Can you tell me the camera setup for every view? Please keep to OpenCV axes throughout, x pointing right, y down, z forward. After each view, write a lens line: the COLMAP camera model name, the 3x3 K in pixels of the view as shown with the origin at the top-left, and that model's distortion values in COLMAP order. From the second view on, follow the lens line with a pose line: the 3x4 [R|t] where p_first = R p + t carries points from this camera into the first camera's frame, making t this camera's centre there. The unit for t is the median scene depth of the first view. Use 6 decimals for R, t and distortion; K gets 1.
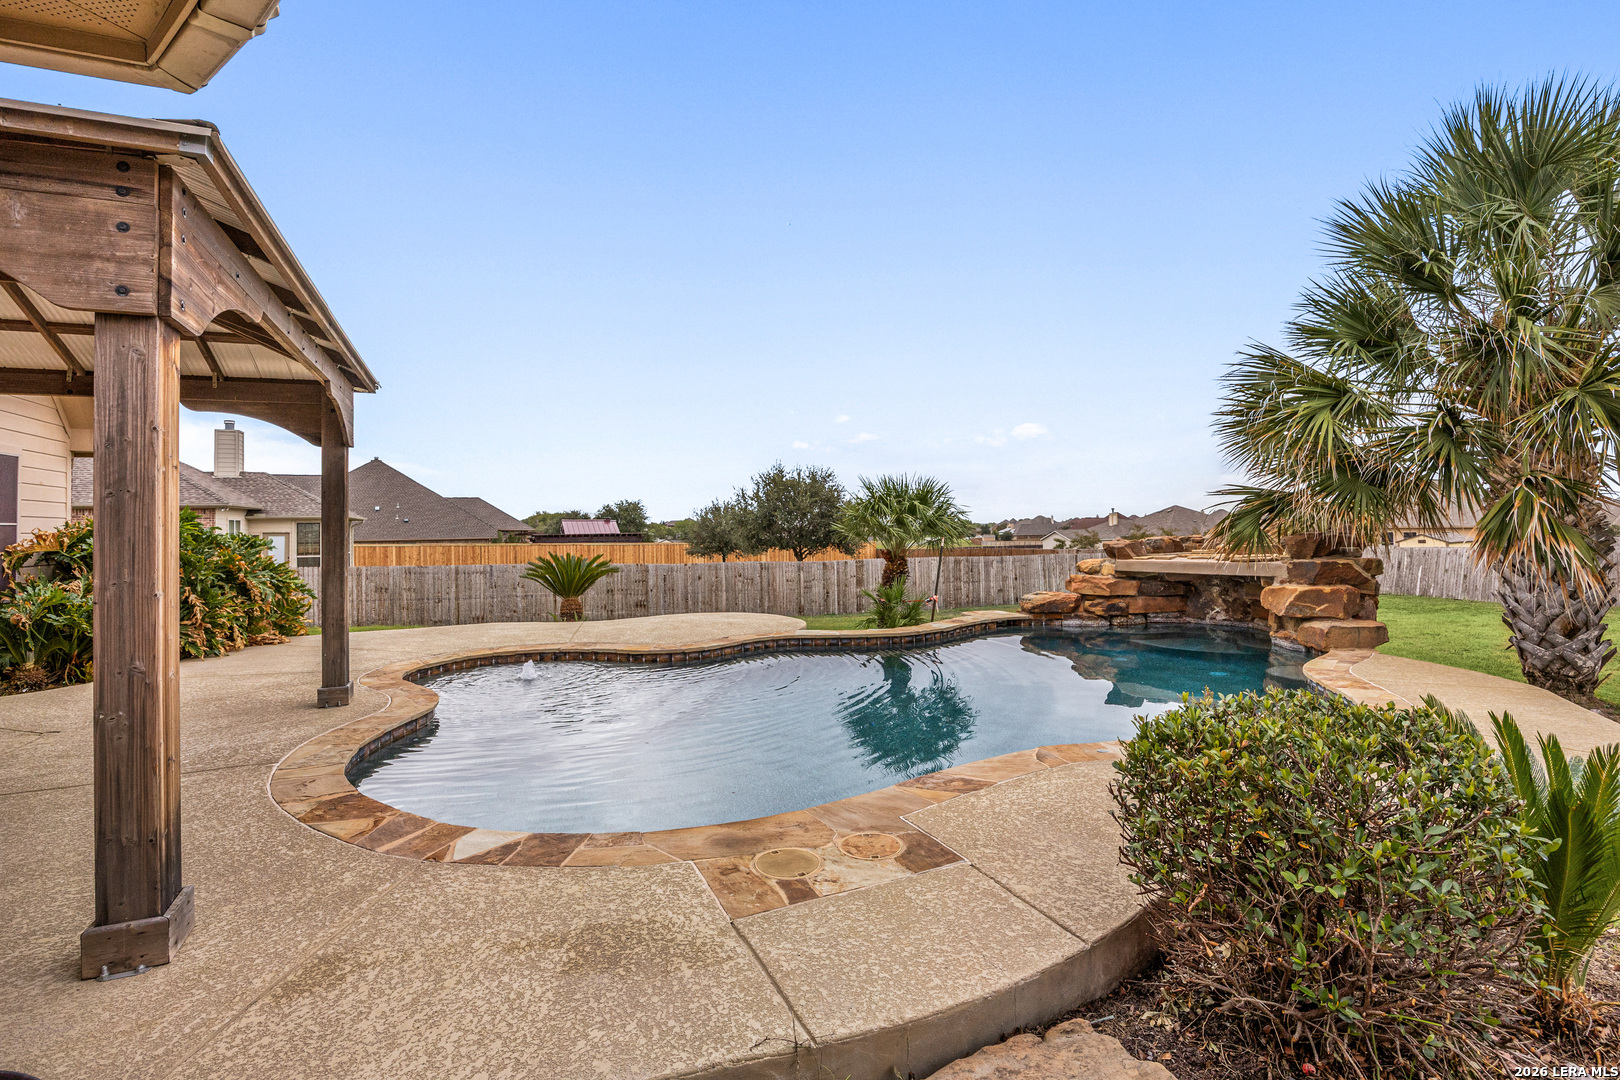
lens RADIAL K [[768.3, 0, 809.1], [0, 768.3, 526.6], [0, 0, 1]] dist [-0.013731, 0.000227]
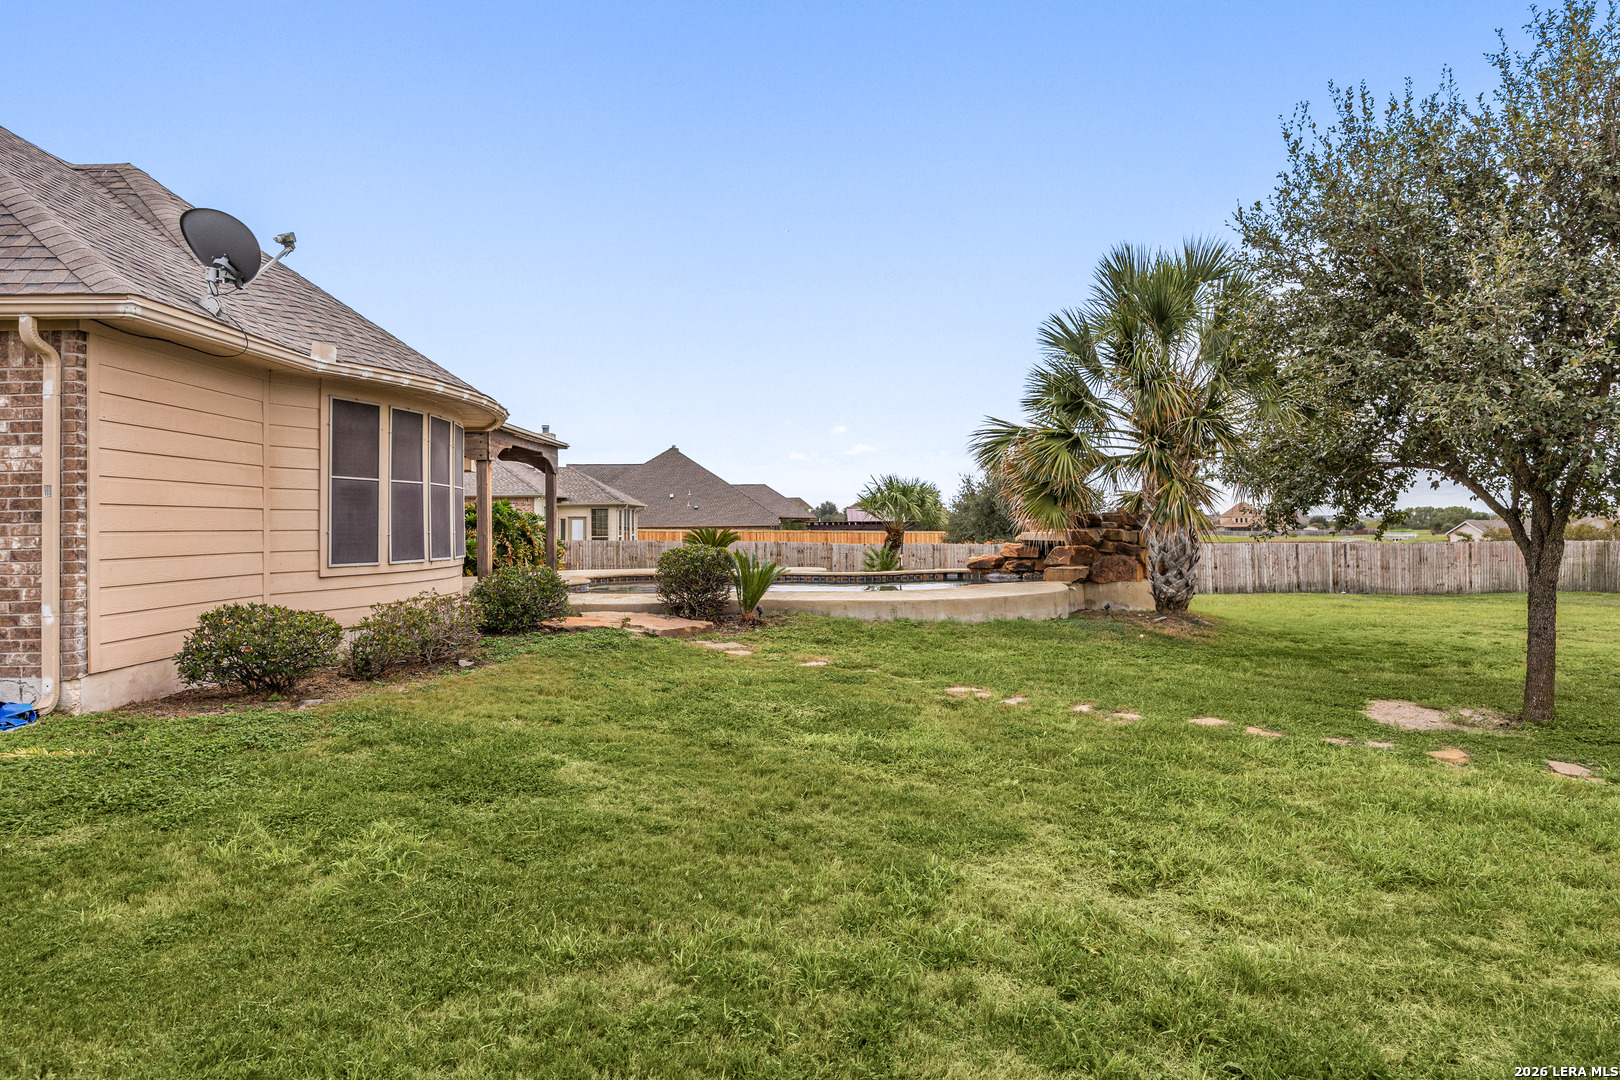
lens RADIAL K [[971.9, 0, 806.9], [0, 971.9, 536.5], [0, 0, 1]] dist [0.007647, 0.000149]
pose [[0.918711, 0.012133, -0.394744, 0.733868], [-0.003717, 0.999749, 0.022077, 0.010582], [0.394913, -0.018815, 0.918526, -0.827235]]
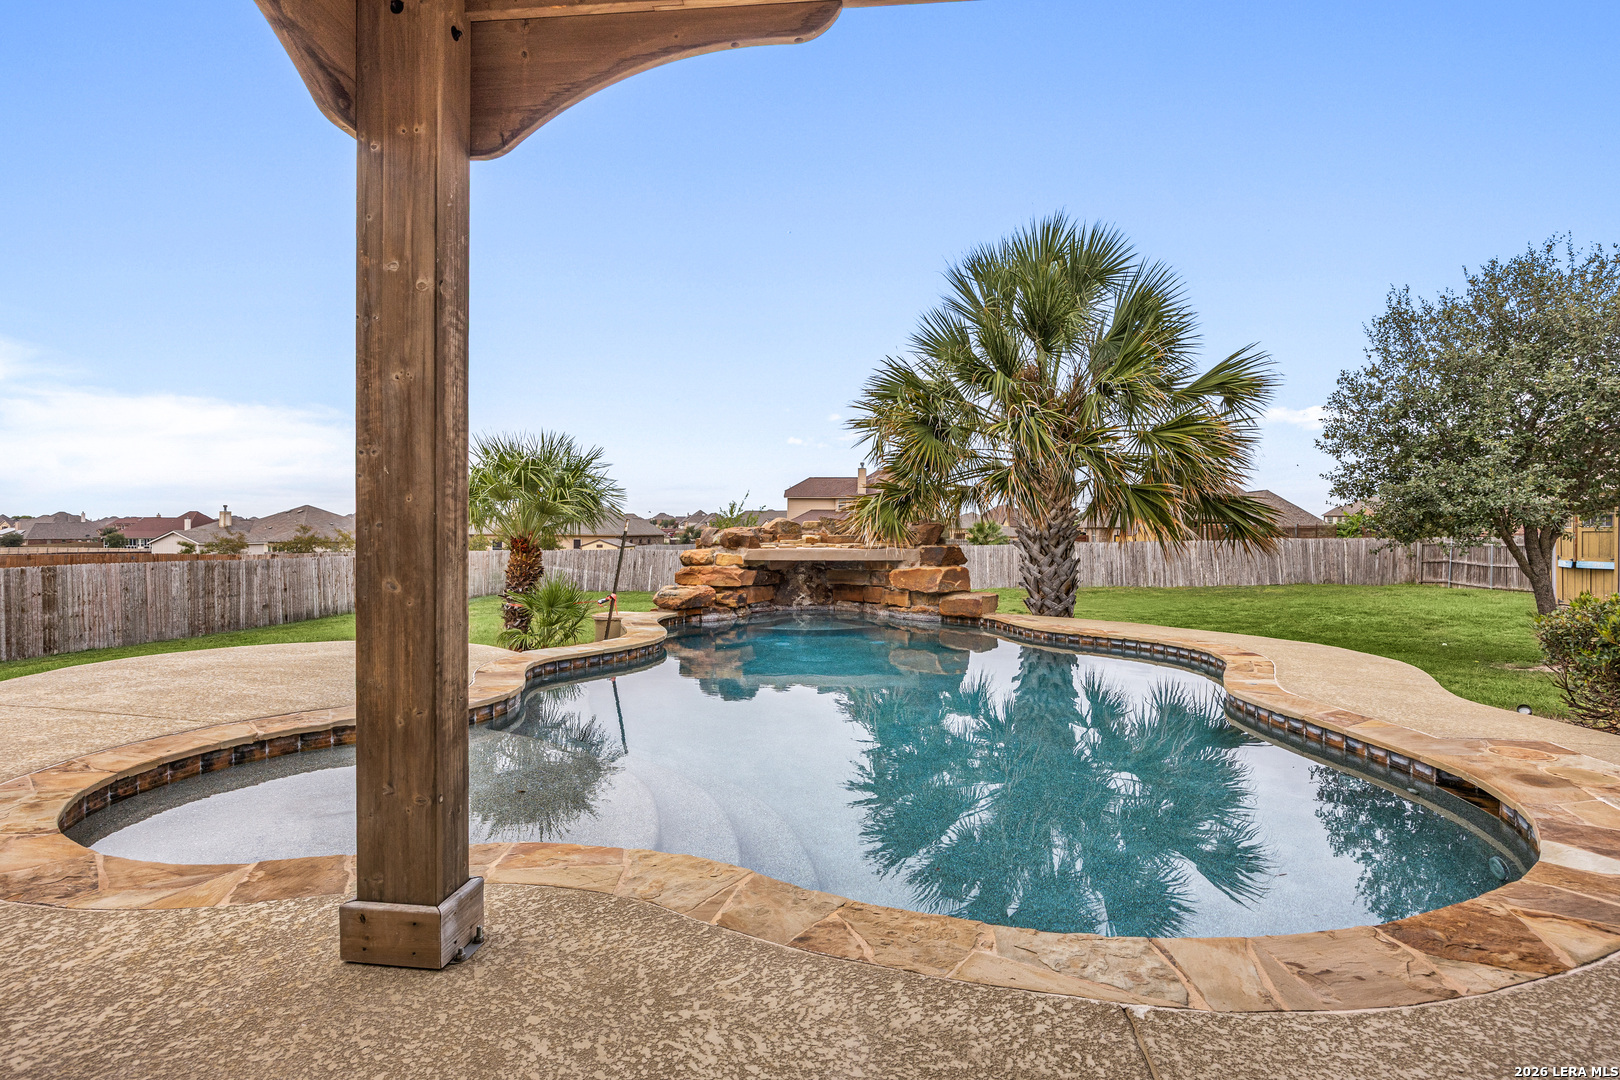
lens RADIAL K [[846.1, 0, 806.7], [0, 846.1, 537.9], [0, 0, 1]] dist [-0.013228, 0.001270]
pose [[0.508929, 0.013966, 0.860695, -0.468815], [-0.018505, 0.999815, -0.005282, 0.032256], [-0.860610, -0.013239, 0.509093, 0.378448]]
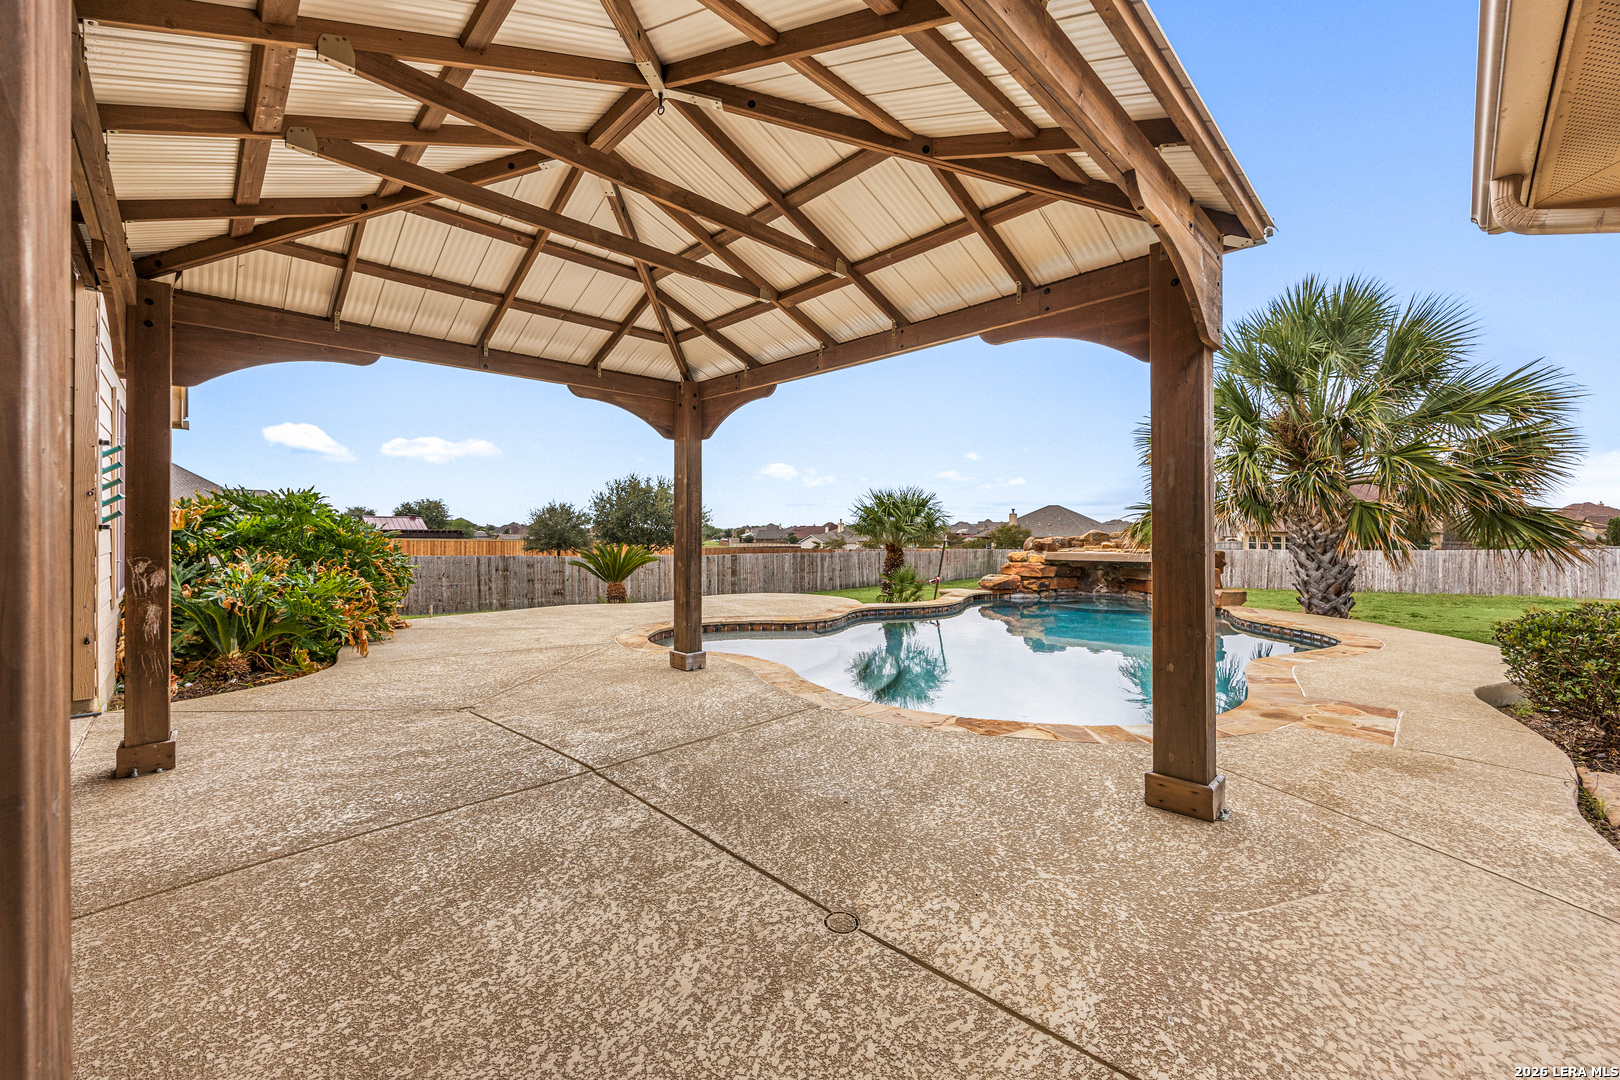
lens RADIAL K [[631.0, 0, 801.4], [0, 631.0, 537.6], [0, 0, 1]] dist [-0.001619, 0.000179]
pose [[0.937792, 0.016773, 0.346791, -0.439205], [-0.020487, 0.999765, 0.007046, 0.016151], [-0.346592, -0.013712, 0.937916, 0.036034]]
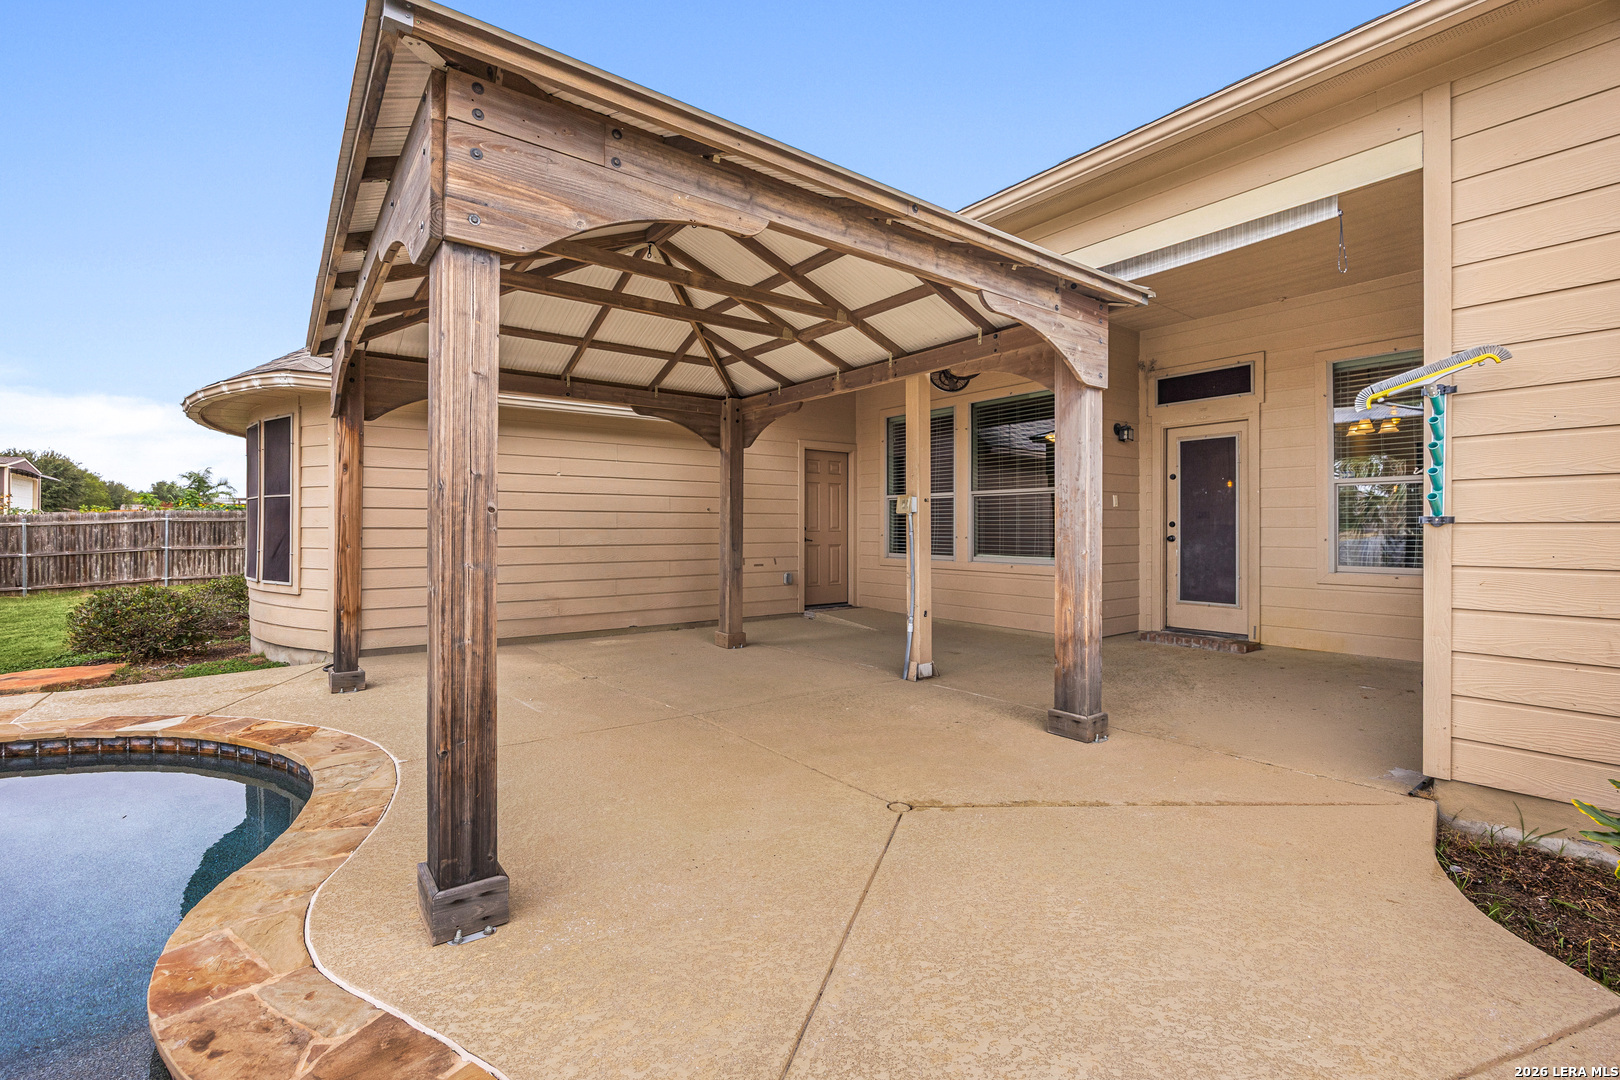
lens RADIAL K [[721.8, 0, 813.1], [0, 721.8, 525.0], [0, 0, 1]] dist [-0.016106, 0.000208]
pose [[-0.969111, 0.017440, -0.246009, -0.392089], [0.019009, 0.999811, -0.004005, 0.019339], [0.245893, -0.008558, -0.969259, 0.787259]]
